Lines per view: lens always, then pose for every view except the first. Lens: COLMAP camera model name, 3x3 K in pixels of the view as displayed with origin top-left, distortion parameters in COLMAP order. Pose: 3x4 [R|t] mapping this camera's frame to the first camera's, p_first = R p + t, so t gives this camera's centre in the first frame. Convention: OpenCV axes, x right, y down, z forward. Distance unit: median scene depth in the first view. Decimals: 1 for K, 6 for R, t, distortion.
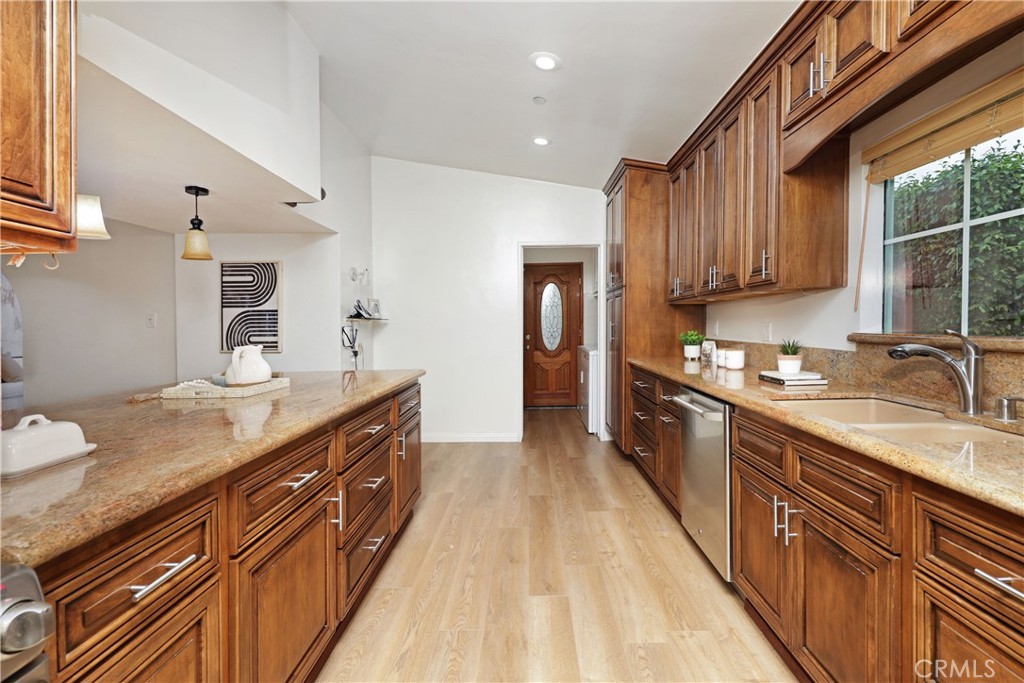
lens RADIAL K [[466.7, 0, 509.8], [0, 466.7, 327.8], [0, 0, 1]] dist [-0.001419, -0.000208]
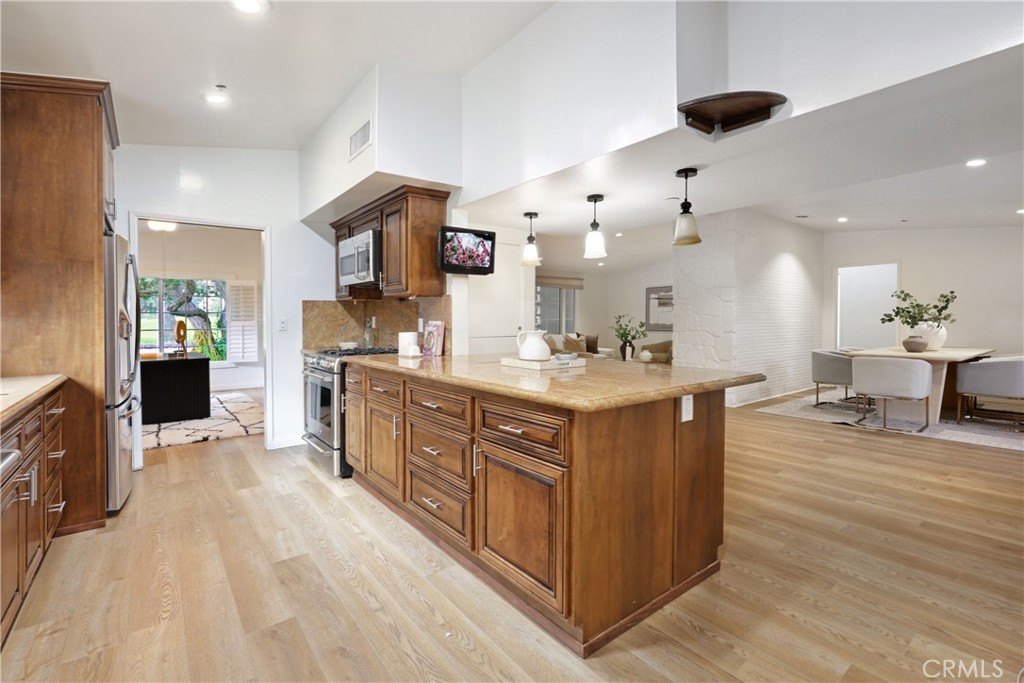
lens RADIAL K [[466.7, 0, 509.8], [0, 466.7, 327.8], [0, 0, 1]] dist [-0.001419, -0.000208]
pose [[-0.769559, 0.013232, -0.638438, 0.262480], [-0.003152, 0.999694, 0.024519, -0.000513], [0.638567, 0.020881, -0.769282, 1.767220]]
